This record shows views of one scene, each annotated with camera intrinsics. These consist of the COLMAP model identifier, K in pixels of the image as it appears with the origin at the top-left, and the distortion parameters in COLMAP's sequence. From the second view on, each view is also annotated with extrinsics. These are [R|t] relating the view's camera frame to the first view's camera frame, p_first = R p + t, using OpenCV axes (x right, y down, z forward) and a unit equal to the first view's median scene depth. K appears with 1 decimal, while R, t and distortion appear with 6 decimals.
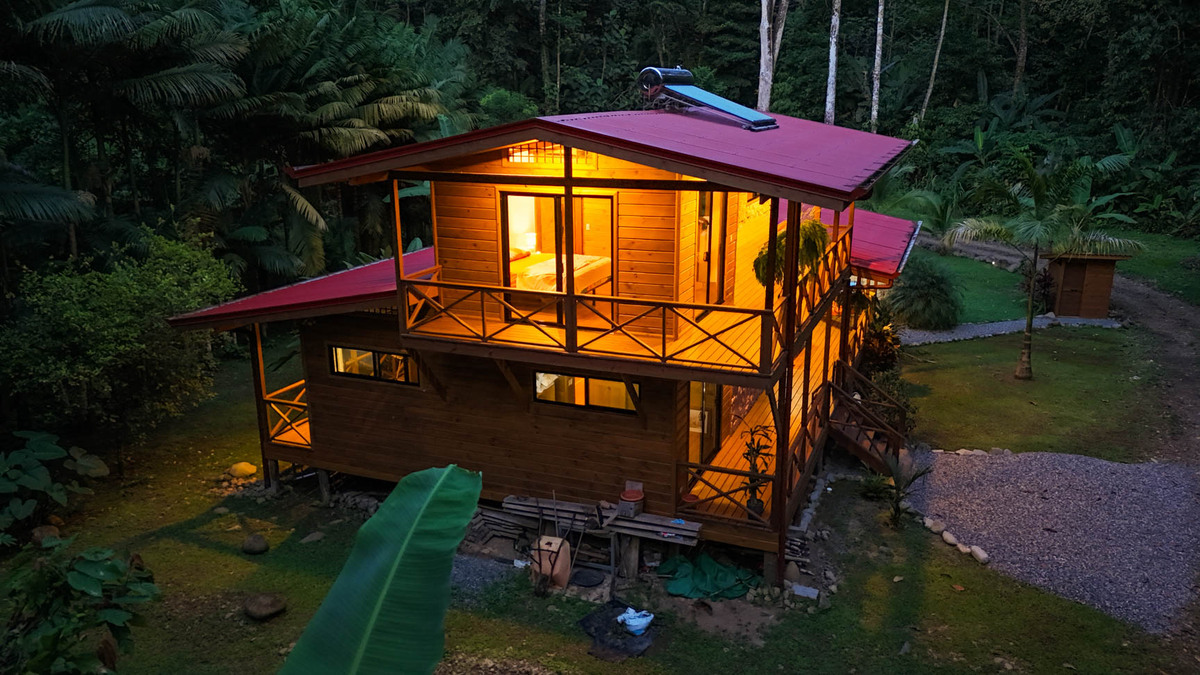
lens RADIAL K [[899.1, 0, 603.0], [0, 899.1, 335.6], [0, 0, 1]] dist [0.070633, -0.095276]
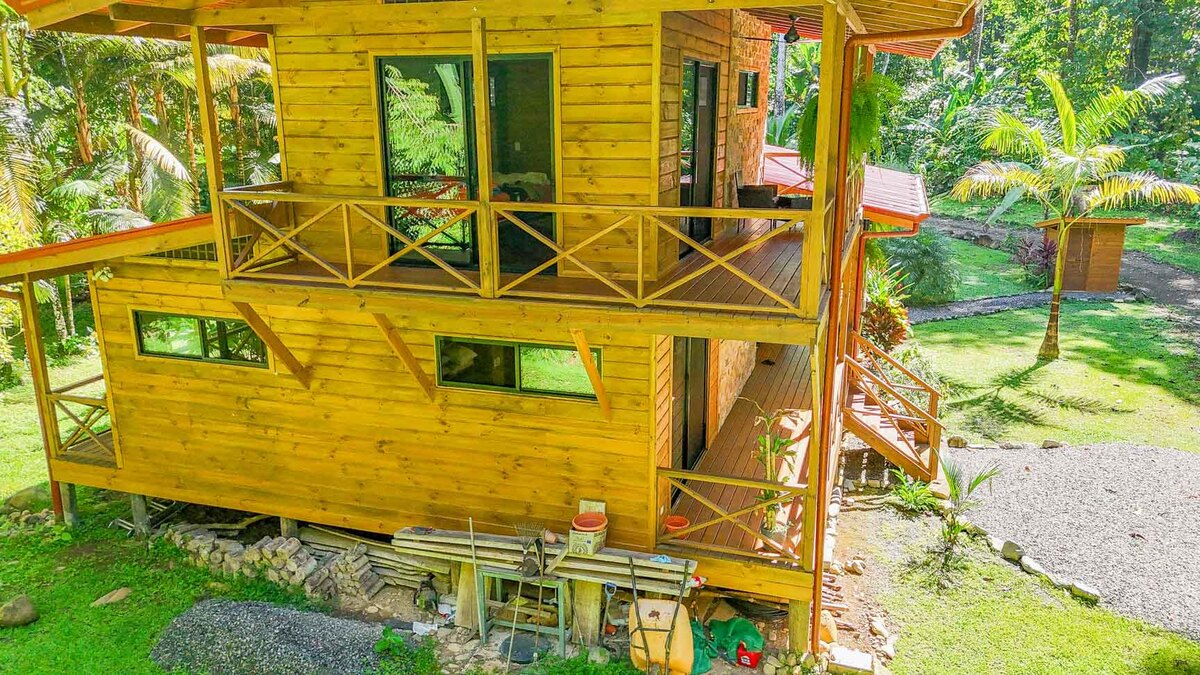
lens RADIAL K [[899.1, 0, 603.0], [0, 899.1, 335.6], [0, 0, 1]] dist [0.070633, -0.095276]
pose [[0.997470, -0.017054, 0.069013, -0.001216], [0.017646, 0.999813, -0.007974, 0.043621], [-0.068864, 0.009172, 0.997584, 0.318352]]
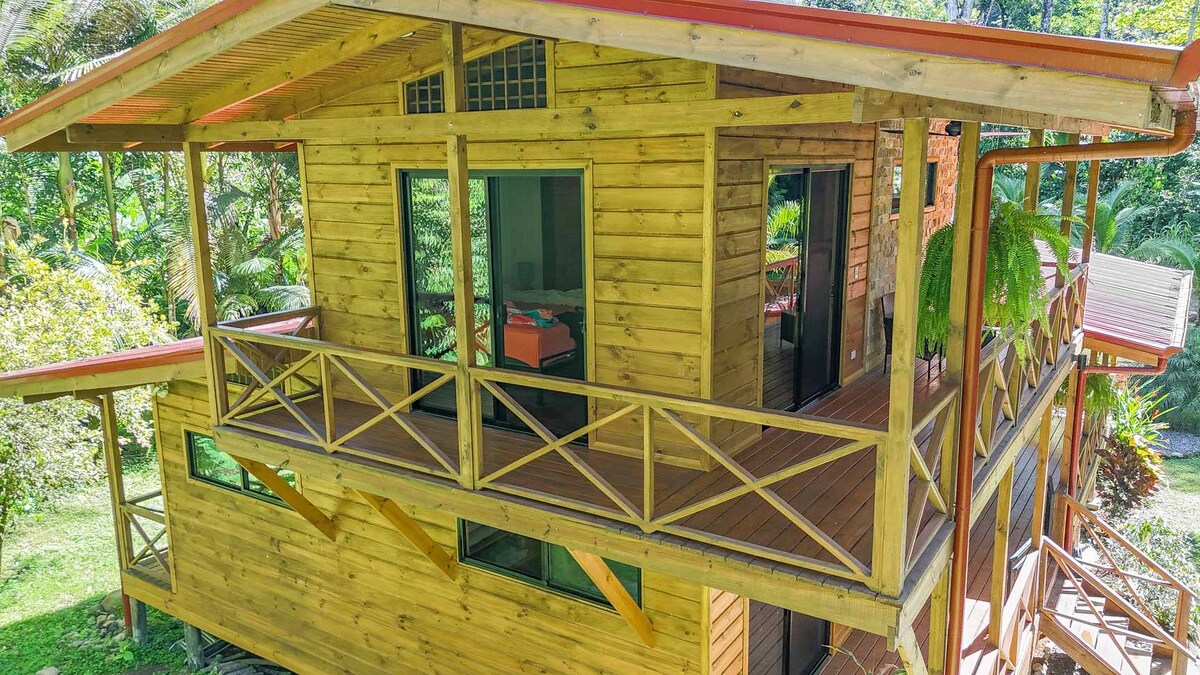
lens RADIAL K [[906.7, 0, 595.8], [0, 906.7, 333.3], [0, 0, 1]] dist [0.046284, -0.004319]
pose [[0.981402, 0.031572, -0.189352, 0.100397], [-0.045150, 0.996675, -0.067825, -0.029137], [0.186581, 0.075113, 0.979564, 0.459183]]
